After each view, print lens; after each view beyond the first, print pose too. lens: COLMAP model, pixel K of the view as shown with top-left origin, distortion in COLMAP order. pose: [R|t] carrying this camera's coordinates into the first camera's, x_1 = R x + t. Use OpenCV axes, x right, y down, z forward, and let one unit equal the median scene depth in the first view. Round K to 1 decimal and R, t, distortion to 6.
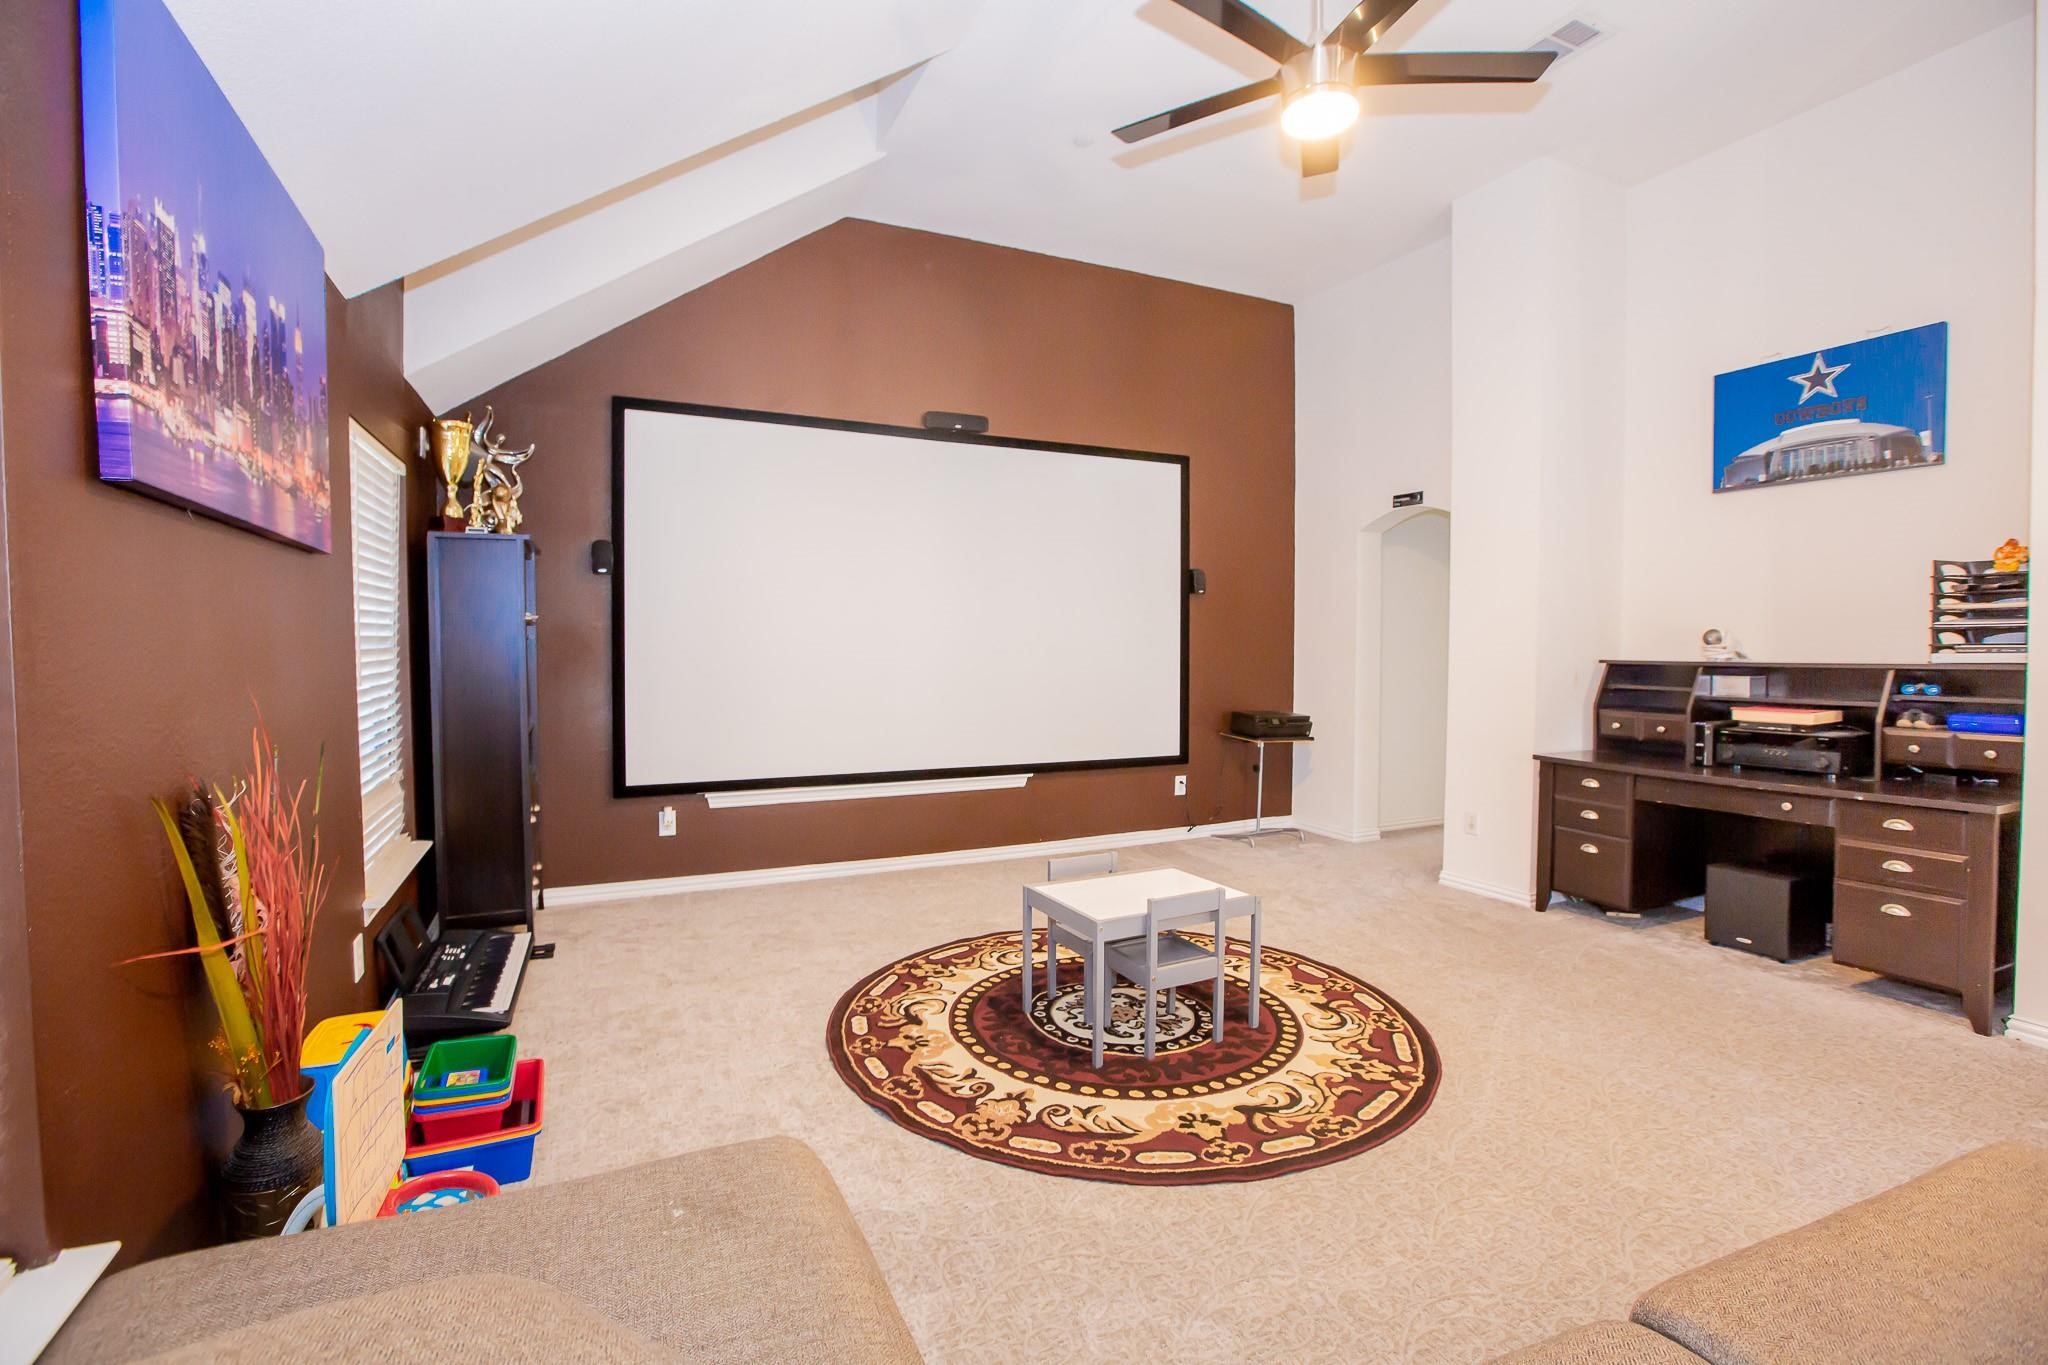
lens RADIAL K [[919.6, 0, 1013.6], [0, 919.6, 675.8], [0, 0, 1]] dist [-0.064386, 0.023585]
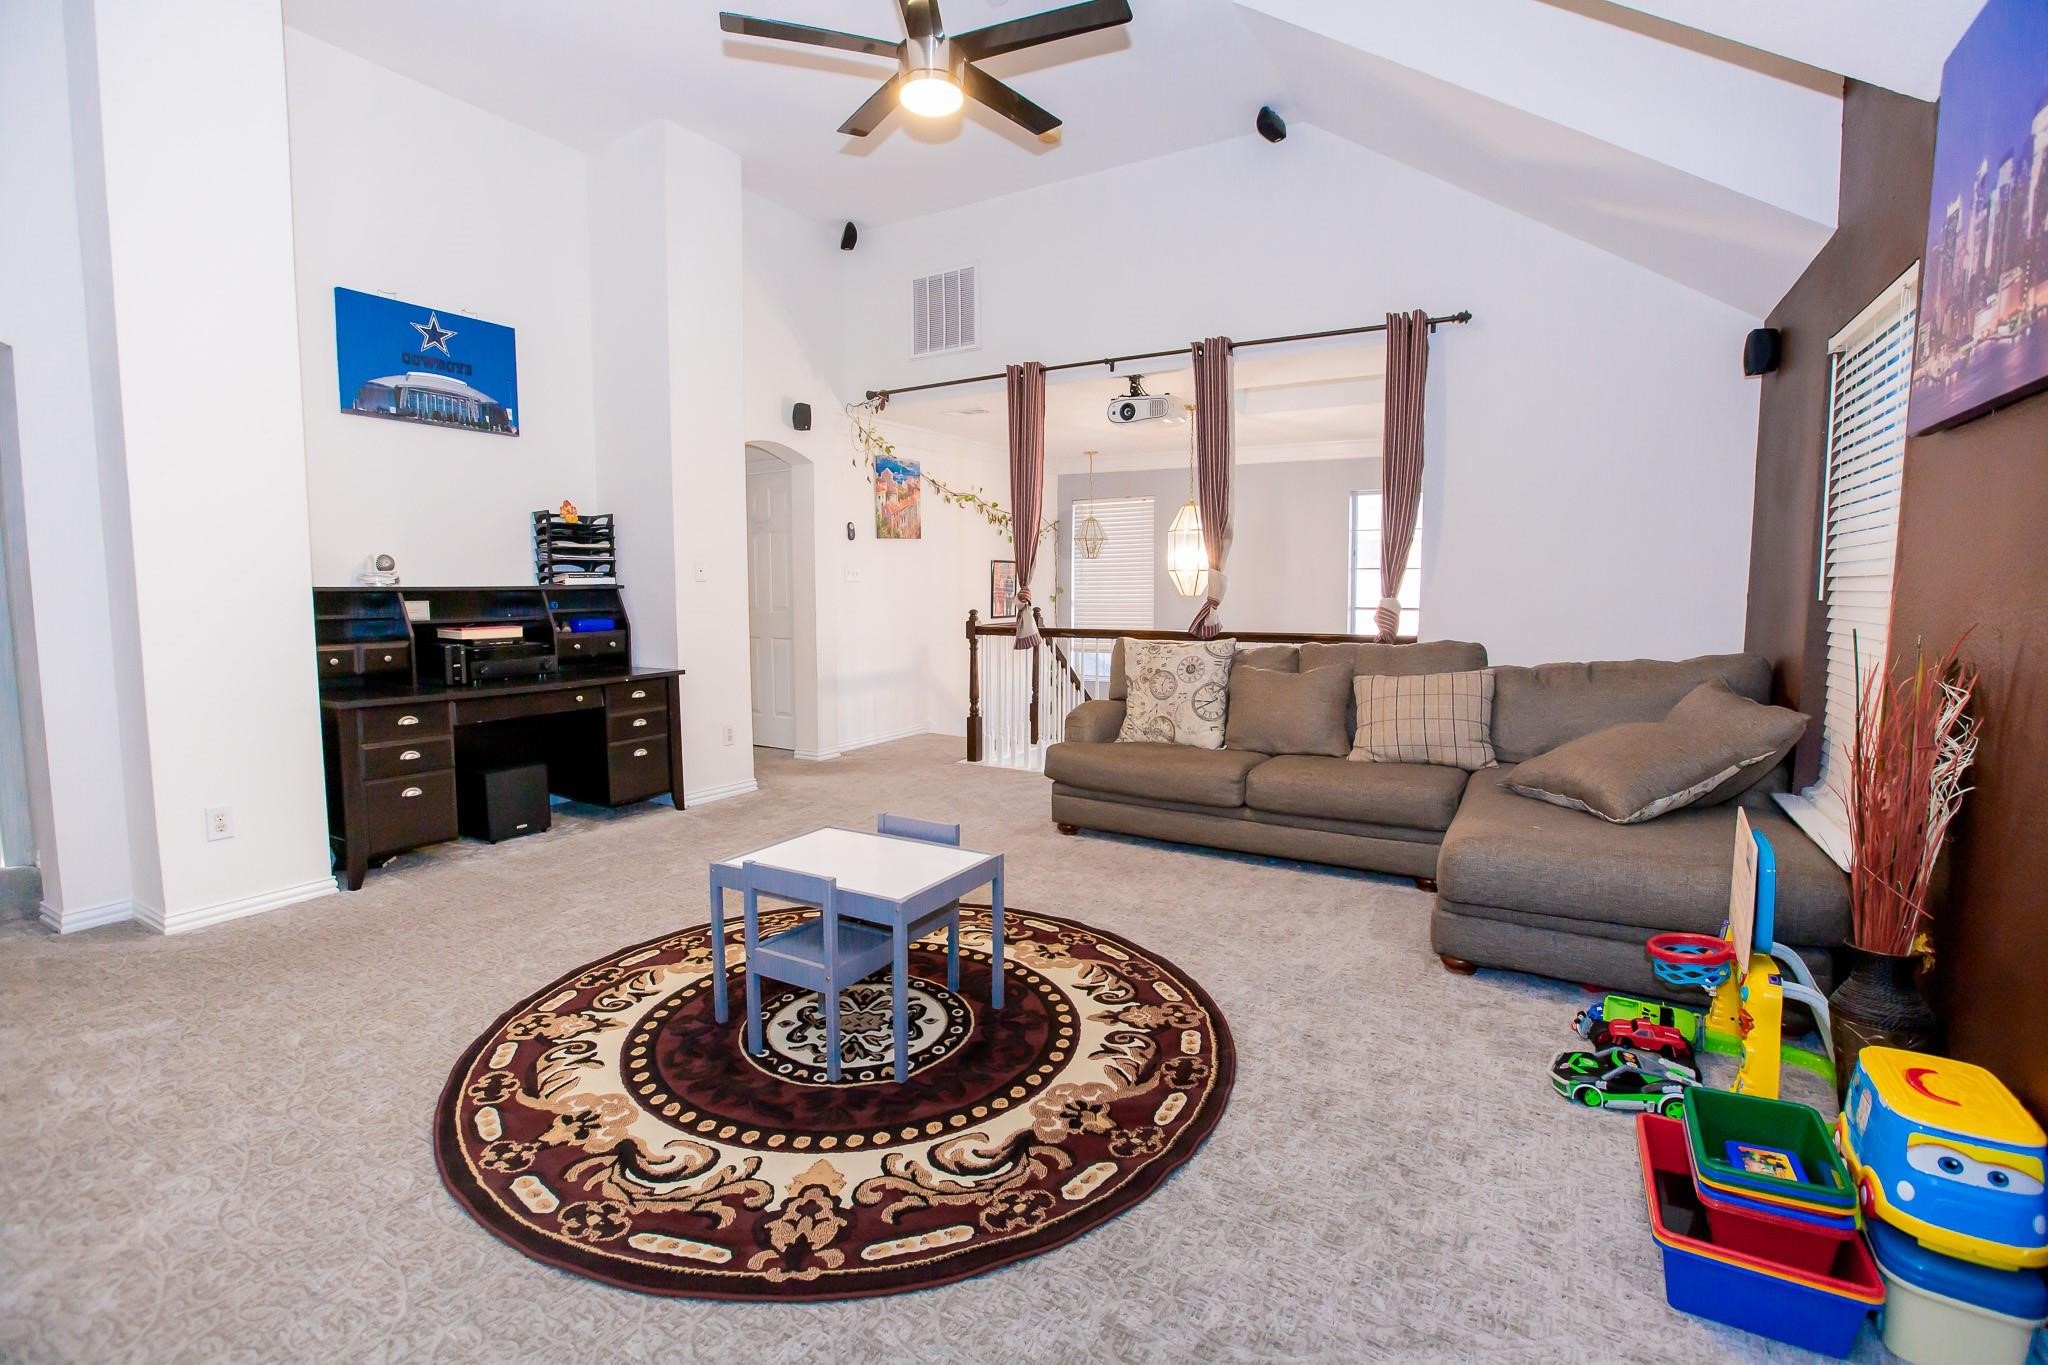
lens RADIAL K [[919.6, 0, 1013.6], [0, 919.6, 675.8], [0, 0, 1]] dist [-0.064386, 0.023585]
pose [[-0.548982, -0.078080, 0.832179, -0.522827], [0.031214, 0.993018, 0.113762, -0.011984], [-0.835251, 0.088429, -0.542711, 1.144942]]
